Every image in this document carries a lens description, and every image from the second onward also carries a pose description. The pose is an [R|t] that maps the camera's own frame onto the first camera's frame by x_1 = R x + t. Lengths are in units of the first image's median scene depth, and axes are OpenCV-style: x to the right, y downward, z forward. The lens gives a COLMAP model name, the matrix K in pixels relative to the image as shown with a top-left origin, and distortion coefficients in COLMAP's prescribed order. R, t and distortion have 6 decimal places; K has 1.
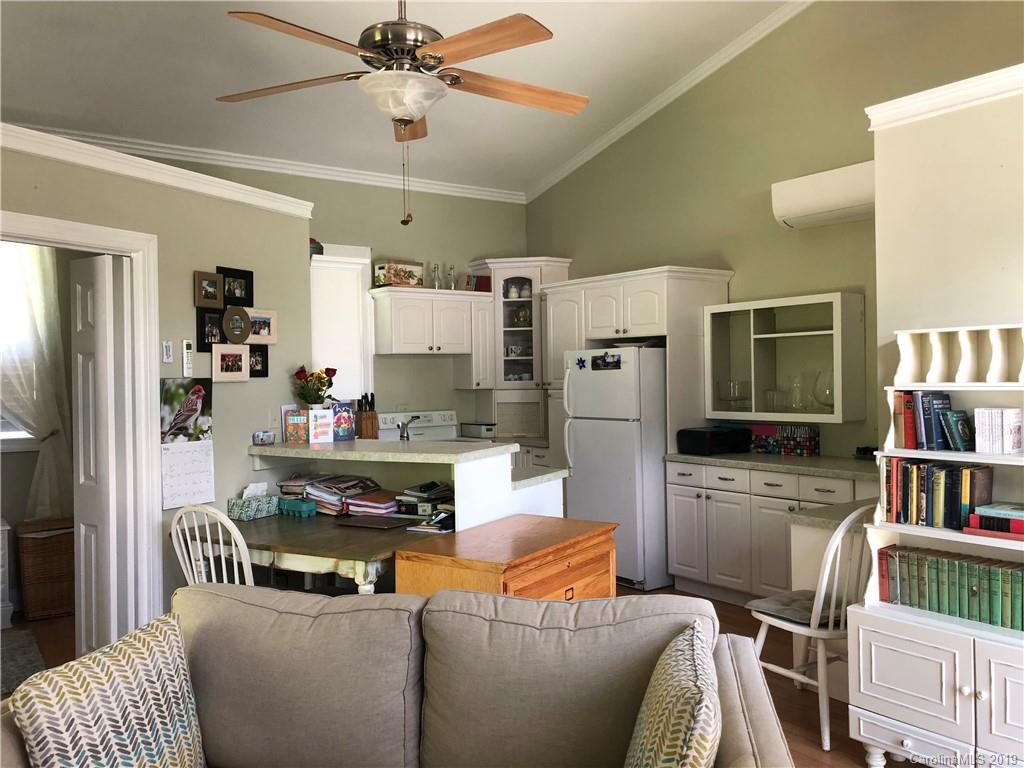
lens RADIAL K [[837.2, 0, 538.4], [0, 837.2, 378.6], [0, 0, 1]] dist [0.013742, -0.027127]
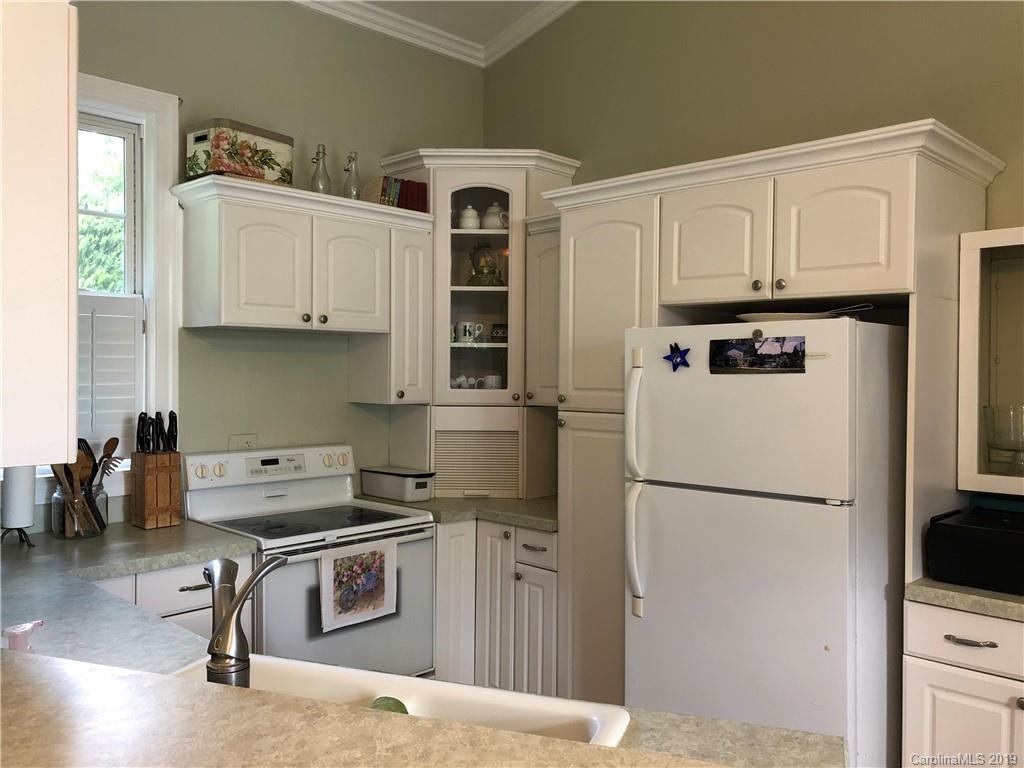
lens RADIAL K [[837.2, 0, 519.3], [0, 837.2, 375.2], [0, 0, 1]] dist [0.013742, -0.027127]
pose [[0.988749, 0.021550, 0.148026, -0.079000], [-0.021258, 0.999768, -0.003554, -0.004828], [-0.148068, 0.000368, 0.988977, 0.512953]]
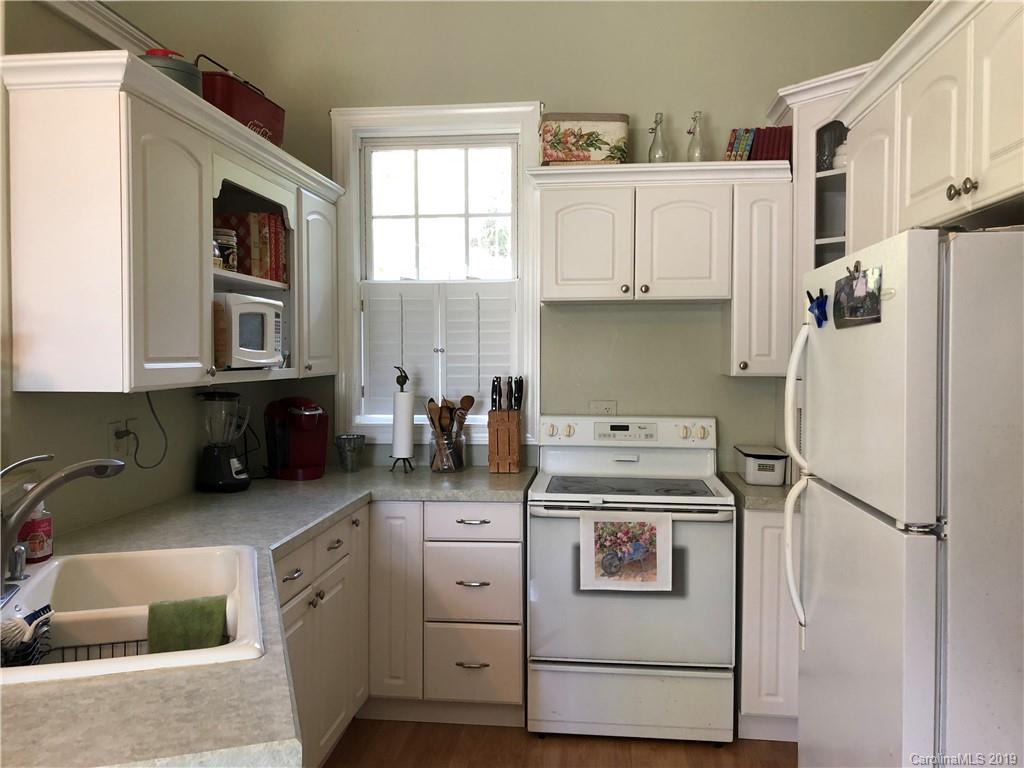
lens RADIAL K [[837.2, 0, 518.6], [0, 837.2, 379.1], [0, 0, 1]] dist [0.013742, -0.027127]
pose [[0.718111, 0.039608, -0.694801, 0.163942], [-0.019134, 0.999125, 0.037181, -0.000800], [0.695666, -0.013405, 0.718240, 0.606275]]
